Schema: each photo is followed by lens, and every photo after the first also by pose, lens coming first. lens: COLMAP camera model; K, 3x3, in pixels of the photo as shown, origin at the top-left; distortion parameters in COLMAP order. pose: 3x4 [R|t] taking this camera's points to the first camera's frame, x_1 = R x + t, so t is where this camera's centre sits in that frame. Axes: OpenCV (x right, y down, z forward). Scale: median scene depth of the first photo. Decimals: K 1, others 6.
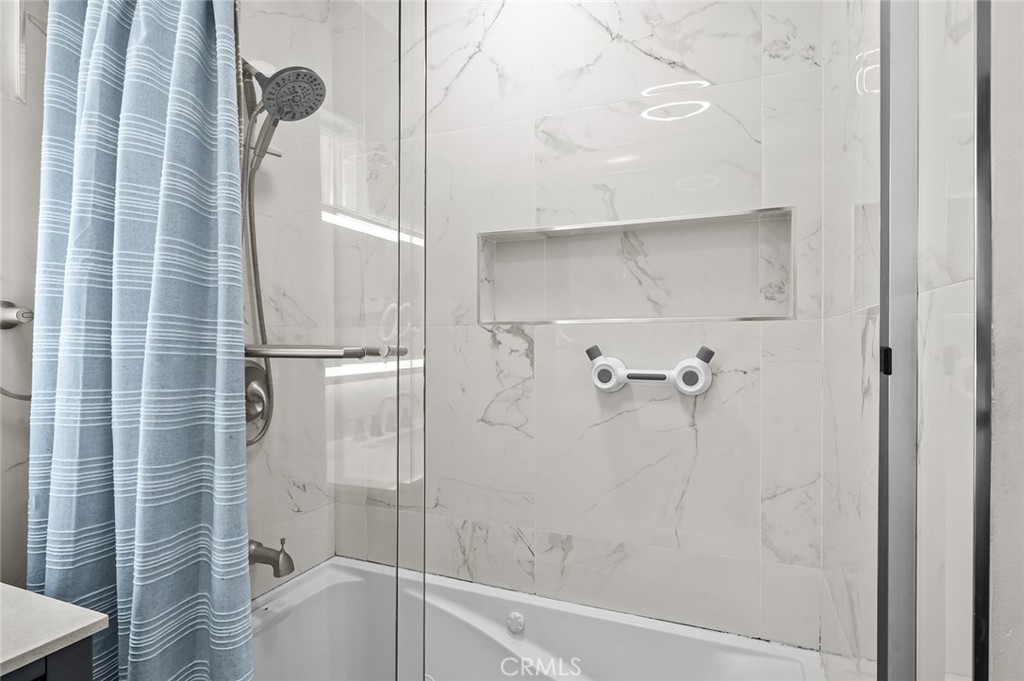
lens RADIAL K [[541.4, 0, 511.4], [0, 541.4, 345.7], [0, 0, 1]] dist [0.001249, 0.000297]
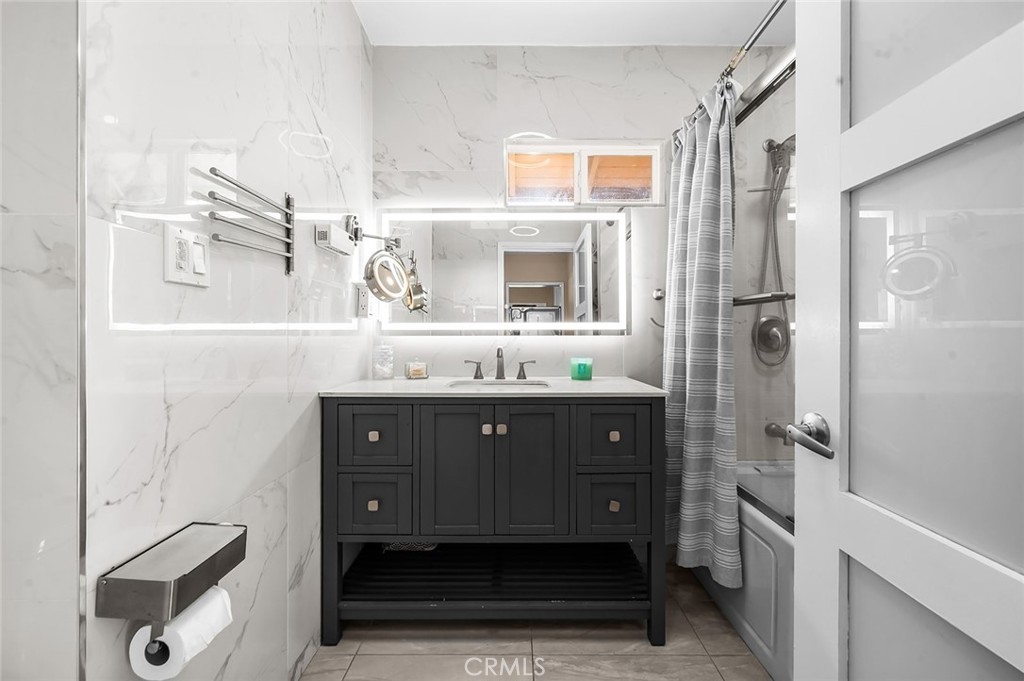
lens RADIAL K [[414.6, 0, 511.9], [0, 414.6, 334.9], [0, 0, 1]] dist [0.003663, 0.000048]
pose [[0.391063, 0.004689, -0.920352, 0.647180], [-0.005939, 0.999979, 0.002571, 0.146439], [0.920345, 0.004461, 0.391083, -0.422640]]
